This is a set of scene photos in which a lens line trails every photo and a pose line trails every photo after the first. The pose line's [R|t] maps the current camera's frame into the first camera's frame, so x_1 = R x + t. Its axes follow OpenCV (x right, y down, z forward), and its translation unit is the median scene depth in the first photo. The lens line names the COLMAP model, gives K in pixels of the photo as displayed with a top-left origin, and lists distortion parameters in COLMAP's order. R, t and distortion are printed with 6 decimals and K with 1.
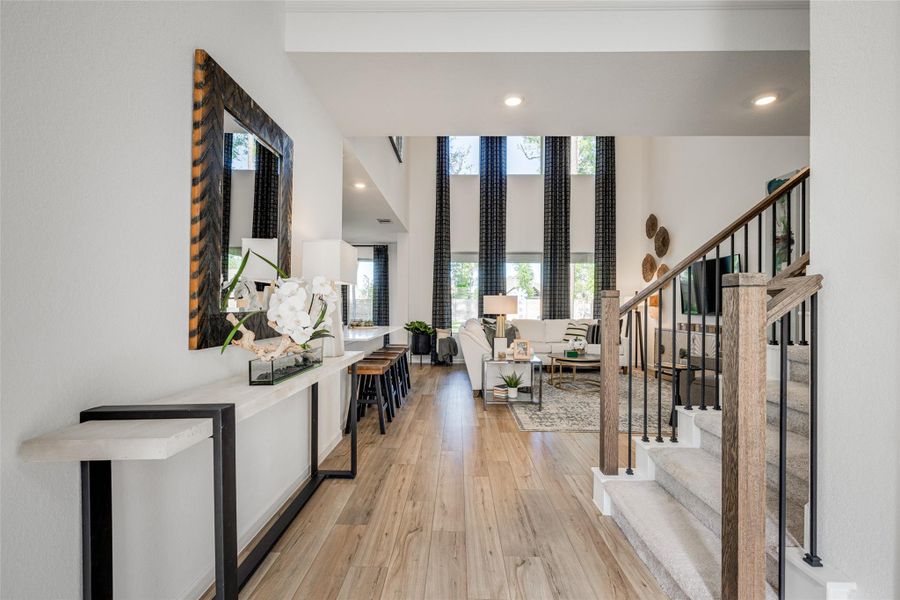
lens RADIAL K [[403.8, 0, 450.0], [0, 403.8, 304.8], [0, 0, 1]] dist [-0.000256, -0.000048]
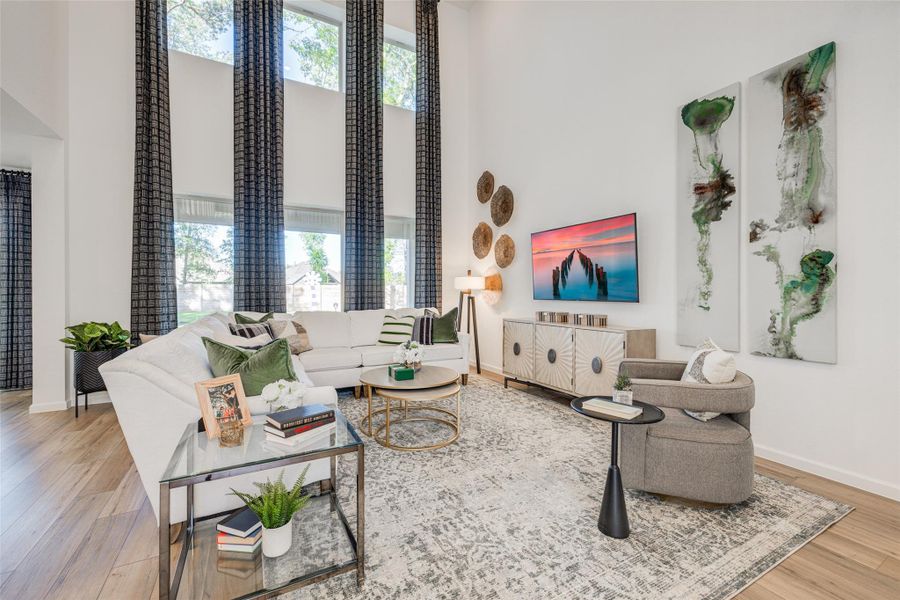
lens RADIAL K [[375.7, 0, 454.2], [0, 375.7, 296.2], [0, 0, 1]] dist [-0.000273, 0.000015]
pose [[0.864199, -0.012107, 0.503004, 0.073967], [0.005570, 0.999879, 0.014496, 0.004760], [-0.503119, -0.009726, 0.864162, 0.375523]]
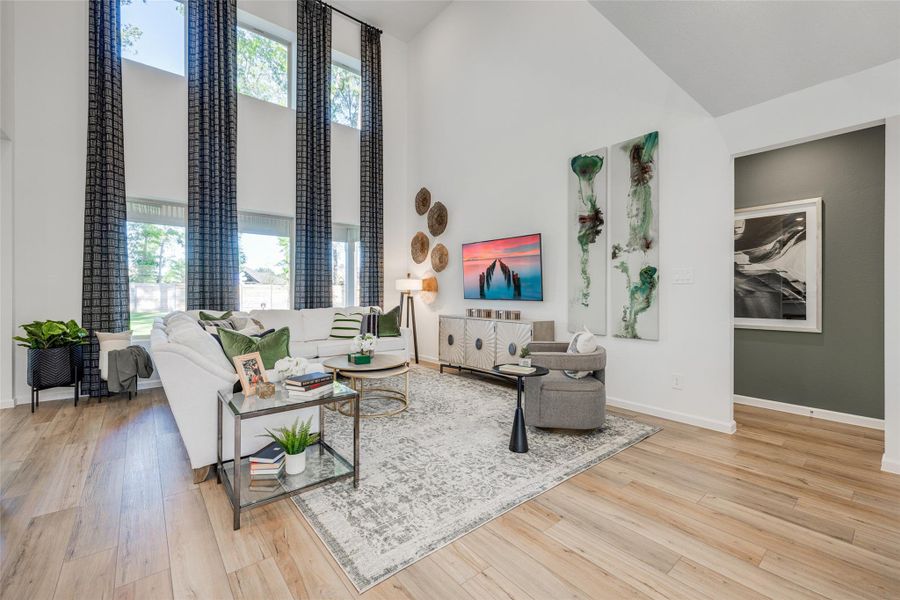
lens RADIAL K [[375.7, 0, 454.2], [0, 375.7, 296.2], [0, 0, 1]] dist [-0.000273, 0.000015]
pose [[0.753105, -0.010156, 0.657822, -0.000004], [0.000818, 0.999895, 0.014501, 0.003632], [-0.657900, -0.010383, 0.753034, 0.303001]]
